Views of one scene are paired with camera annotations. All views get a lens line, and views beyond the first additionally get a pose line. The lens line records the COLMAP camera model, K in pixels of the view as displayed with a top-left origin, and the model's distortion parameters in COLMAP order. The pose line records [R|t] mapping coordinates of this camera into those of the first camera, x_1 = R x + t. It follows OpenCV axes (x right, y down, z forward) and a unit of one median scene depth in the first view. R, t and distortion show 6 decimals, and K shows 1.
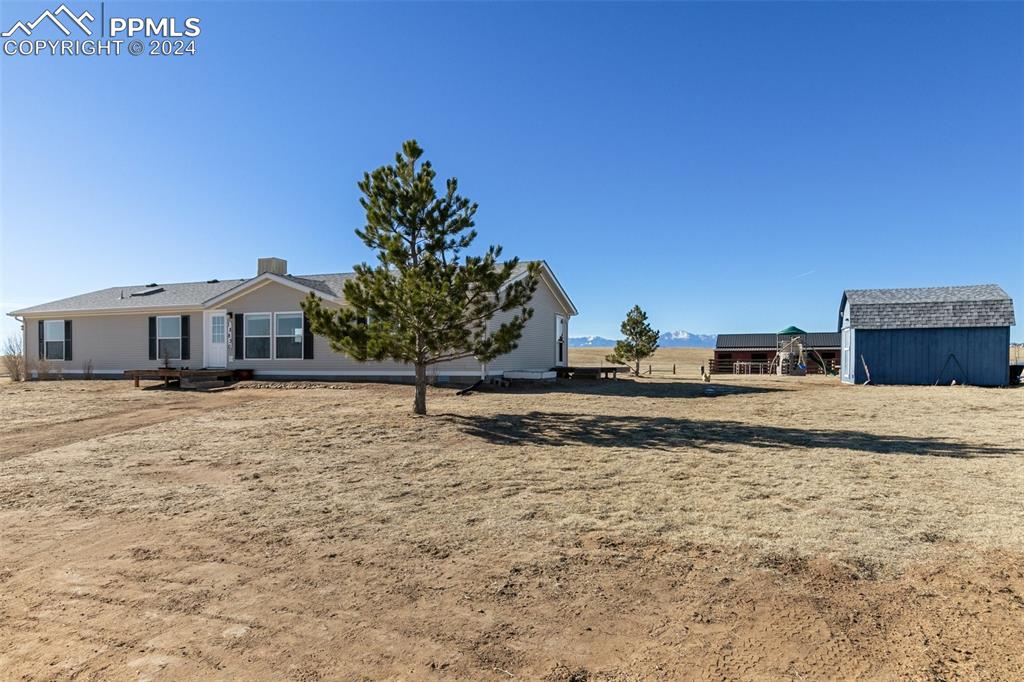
lens RADIAL K [[629.6, 0, 515.5], [0, 629.6, 345.2], [0, 0, 1]] dist [-0.001064, 0.000020]
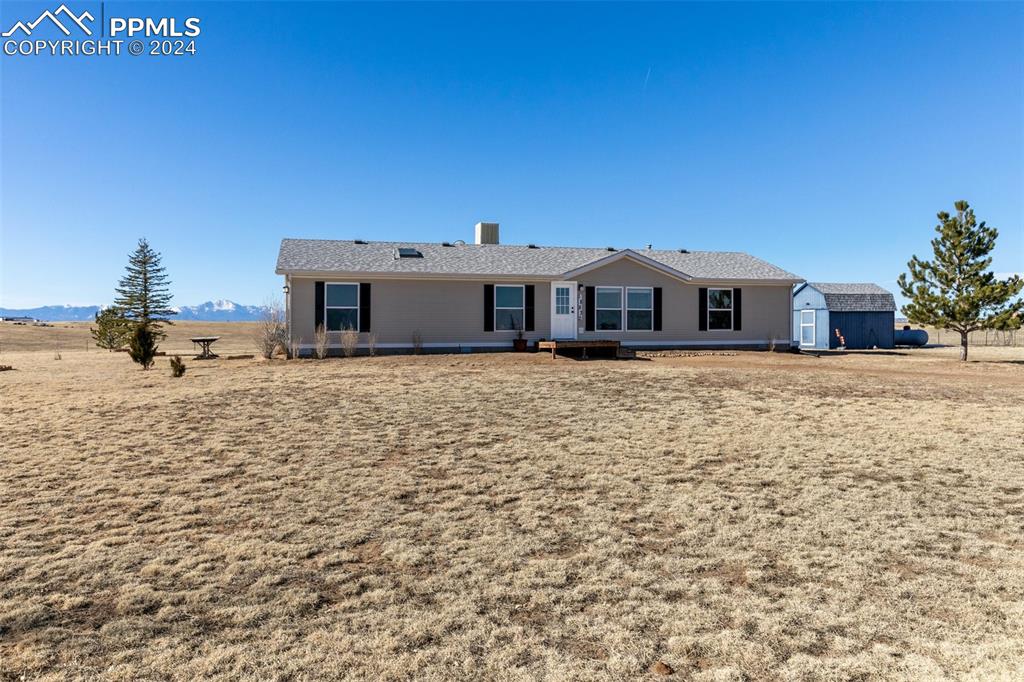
lens RADIAL K [[721.7, 0, 506.2], [0, 721.7, 339.4], [0, 0, 1]] dist [-0.008516, 0.001475]
pose [[0.807616, -0.004729, 0.589689, -1.210508], [-0.012355, 0.999613, 0.024938, 0.008724], [-0.589579, -0.027426, 0.807245, 0.128762]]
